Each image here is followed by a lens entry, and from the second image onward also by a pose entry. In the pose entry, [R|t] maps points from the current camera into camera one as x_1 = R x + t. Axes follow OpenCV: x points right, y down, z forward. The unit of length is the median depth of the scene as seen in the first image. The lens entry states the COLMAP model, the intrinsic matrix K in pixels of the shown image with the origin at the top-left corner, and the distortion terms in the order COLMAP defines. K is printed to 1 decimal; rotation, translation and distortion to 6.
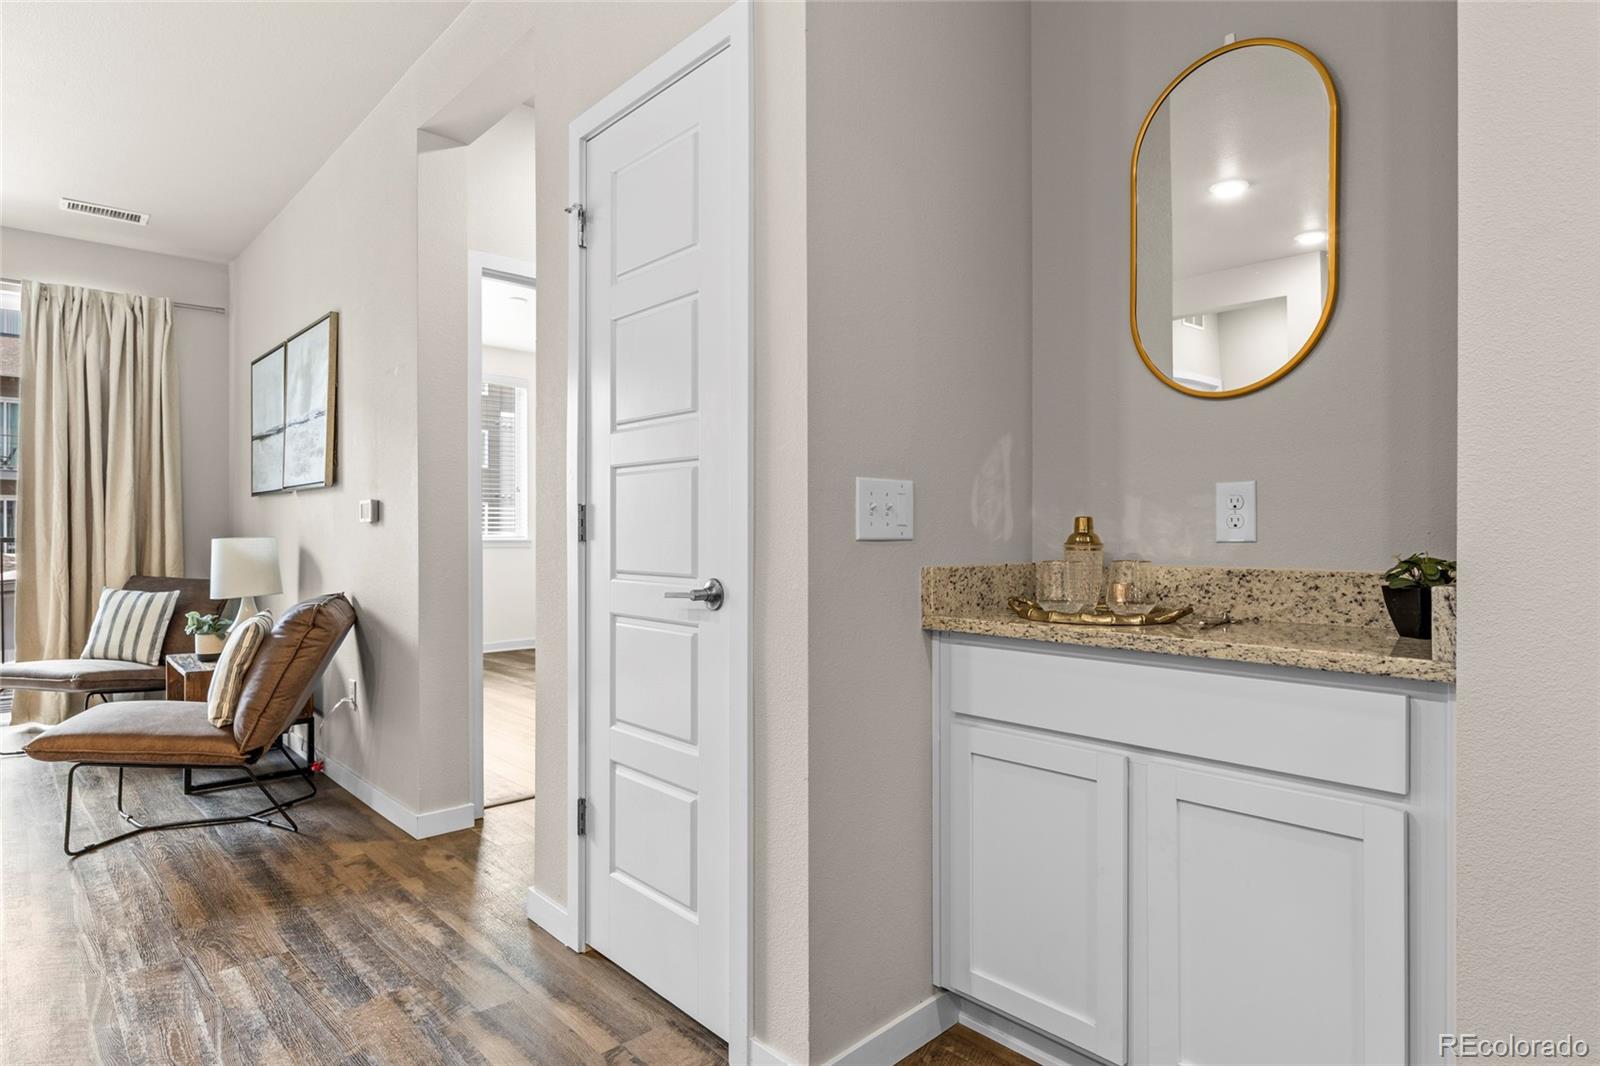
lens RADIAL K [[883.9, 0, 794.7], [0, 883.9, 530.3], [0, 0, 1]] dist [0.001907, -0.001608]
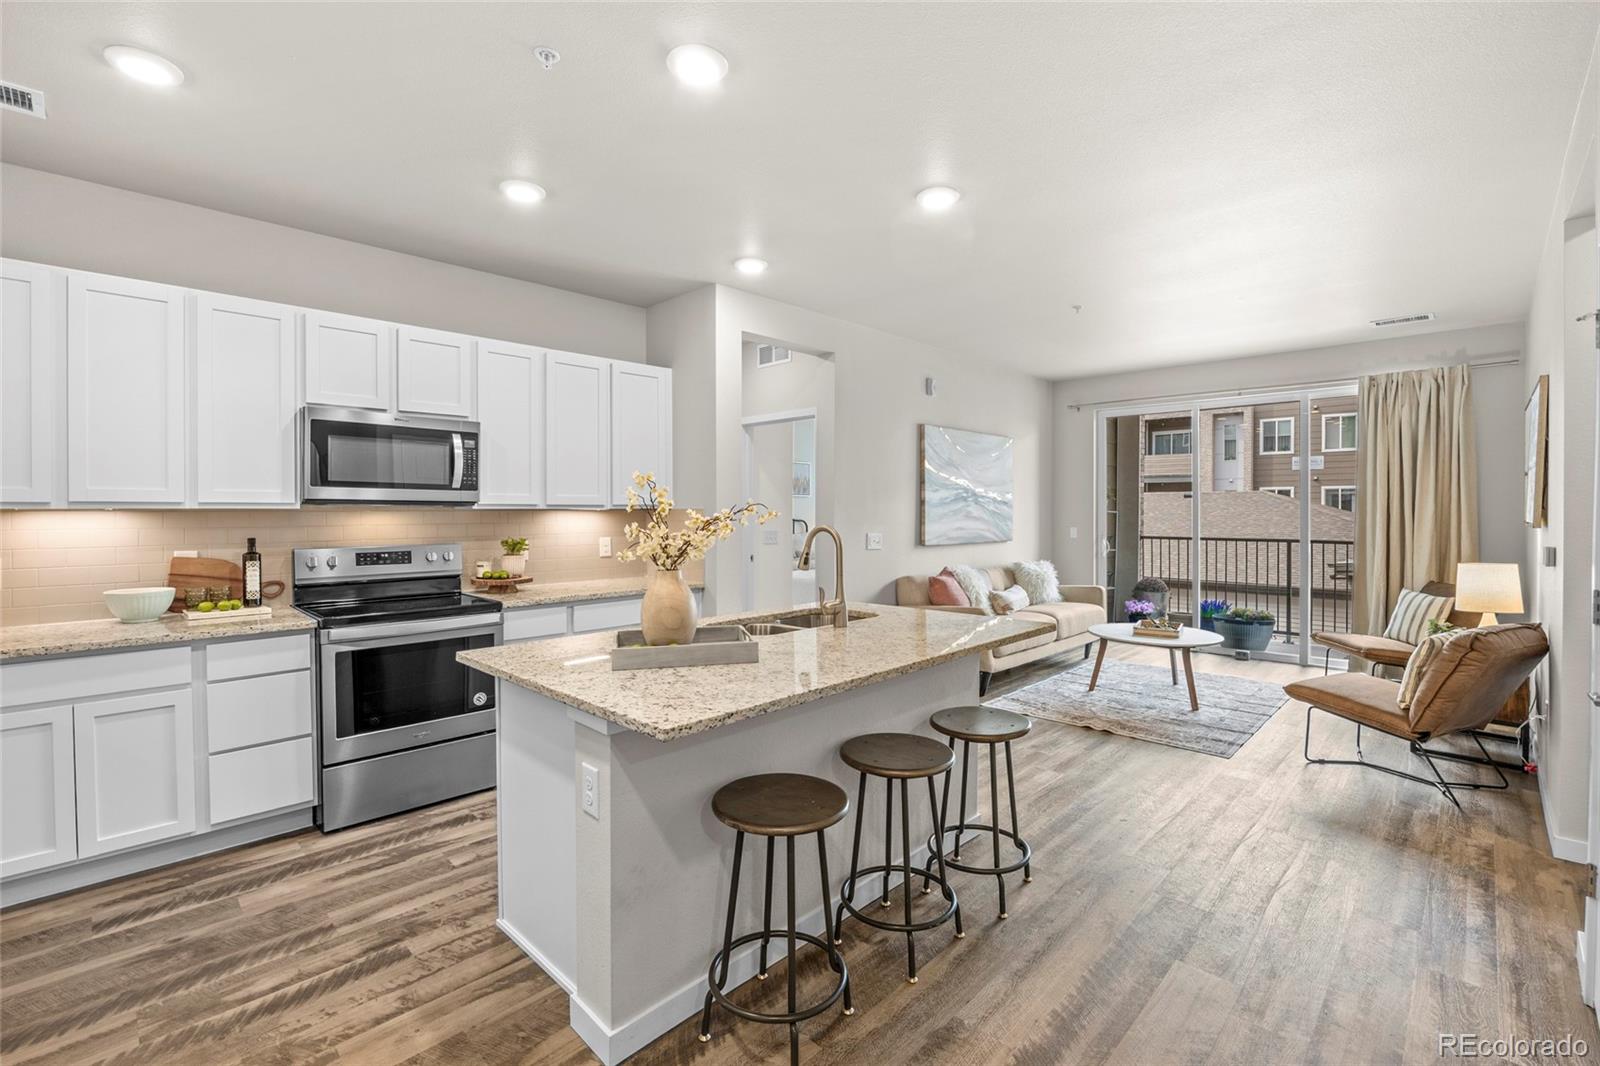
lens RADIAL K [[706.2, 0, 810.6], [0, 706.2, 518.1], [0, 0, 1]] dist [-0.013520, 0.001105]
pose [[0.063641, 0.012624, -0.997893, 0.415218], [0.000114, 0.999920, 0.012657, -0.098108], [0.997973, -0.000920, 0.063634, 0.002270]]
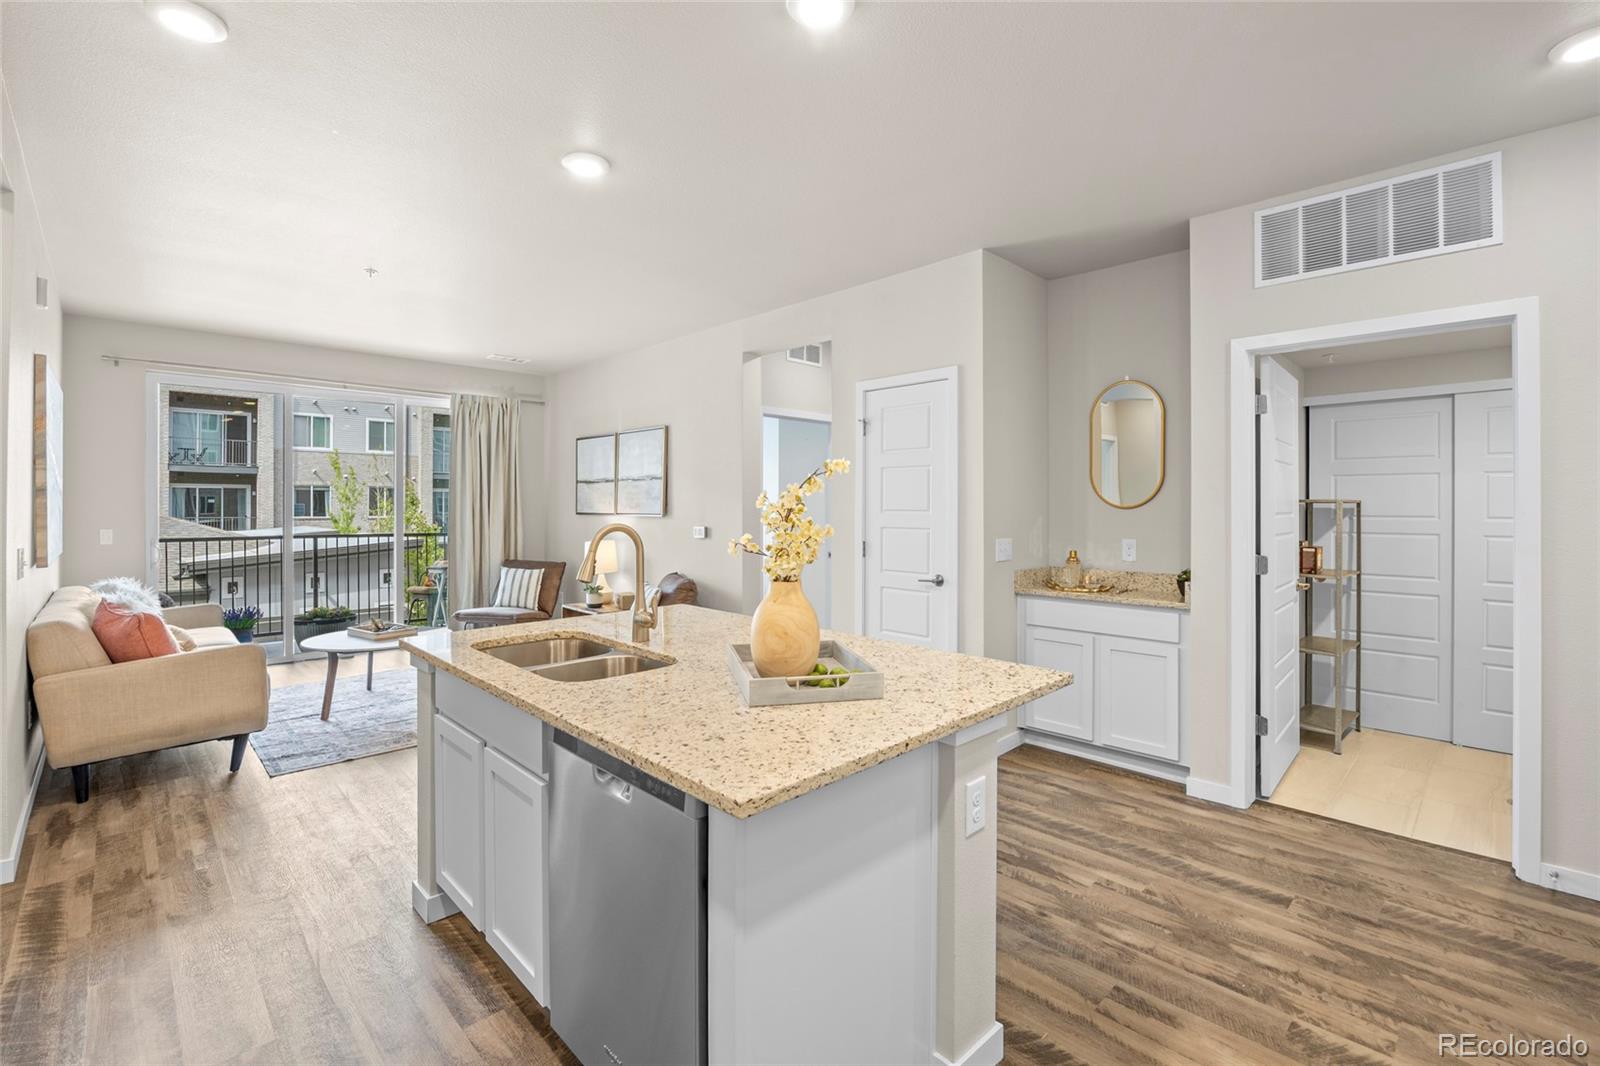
lens RADIAL K [[706.2, 0, 798.4], [0, 706.2, 506.1], [0, 0, 1]] dist [-0.013520, 0.001105]
pose [[0.999661, 0.001993, 0.025950, -0.357365], [-0.001982, 0.999998, -0.000456, -0.094607], [-0.025951, 0.000405, 0.999663, -0.707669]]
